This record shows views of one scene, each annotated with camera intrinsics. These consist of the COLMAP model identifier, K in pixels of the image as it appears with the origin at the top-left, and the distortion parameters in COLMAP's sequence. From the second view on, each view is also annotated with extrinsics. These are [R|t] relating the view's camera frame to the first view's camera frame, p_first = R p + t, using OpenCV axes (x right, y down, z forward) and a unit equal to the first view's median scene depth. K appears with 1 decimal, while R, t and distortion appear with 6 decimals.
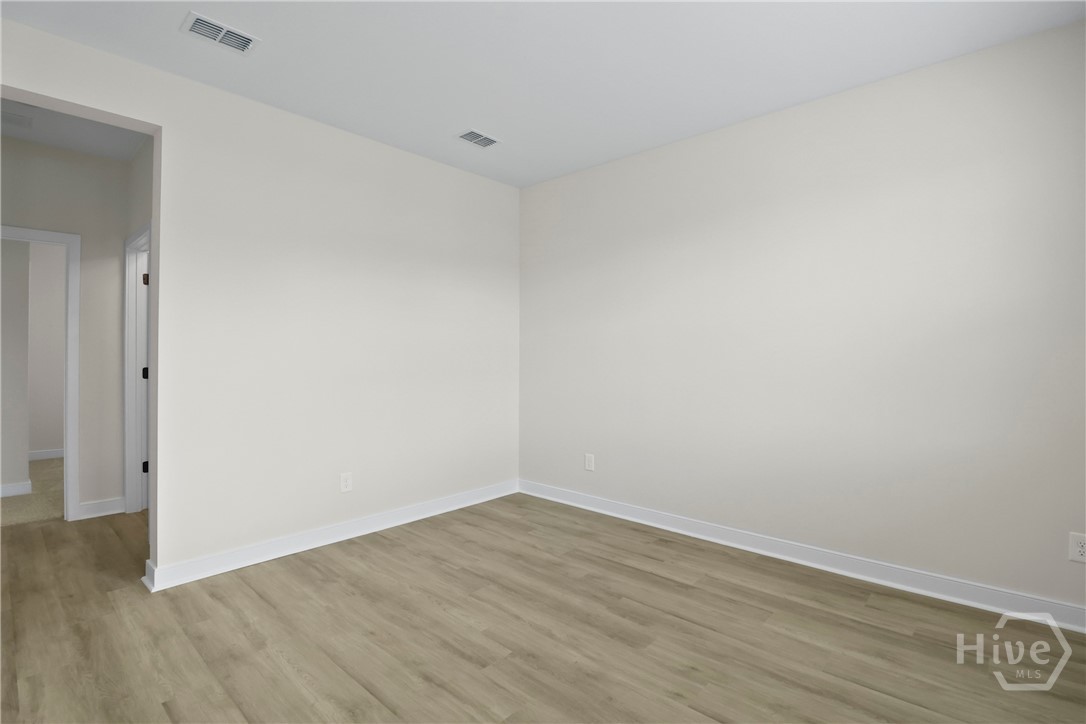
lens RADIAL K [[501.4, 0, 542.5], [0, 501.4, 359.0], [0, 0, 1]] dist [-0.023848, -0.001437]
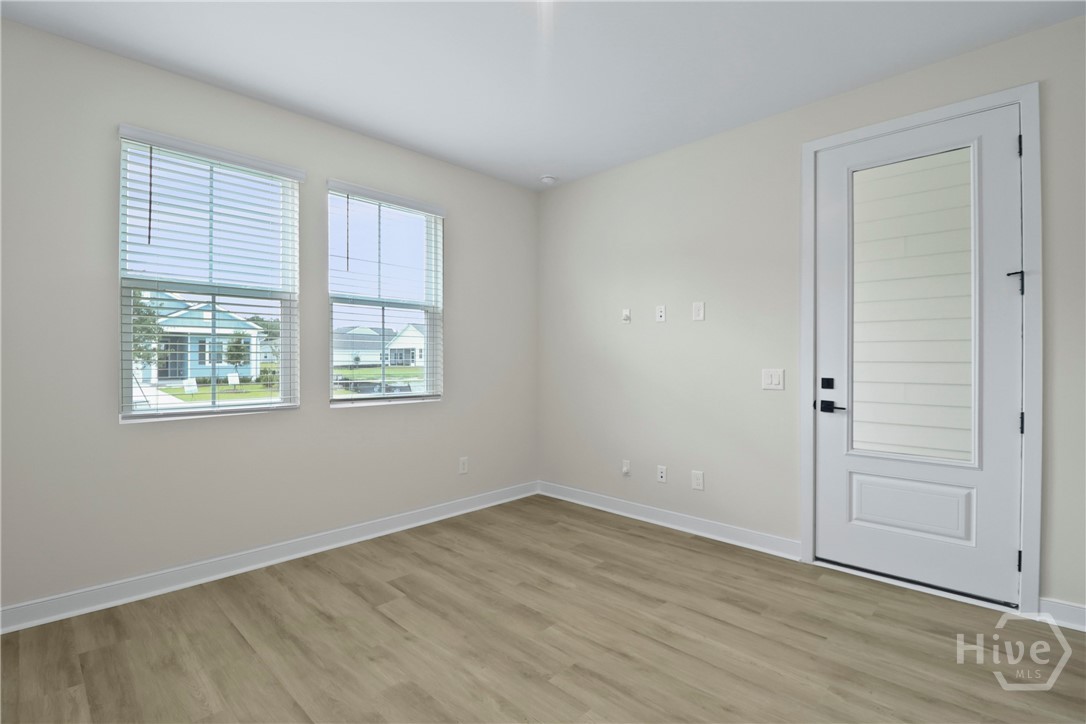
lens RADIAL K [[501.4, 0, 543.6], [0, 501.4, 360.1], [0, 0, 1]] dist [-0.023848, -0.001437]
pose [[-0.999655, -0.002465, 0.026164, -0.077652], [-0.002286, 0.999974, 0.006841, -0.008508], [-0.026181, 0.006779, -0.999634, 1.983875]]
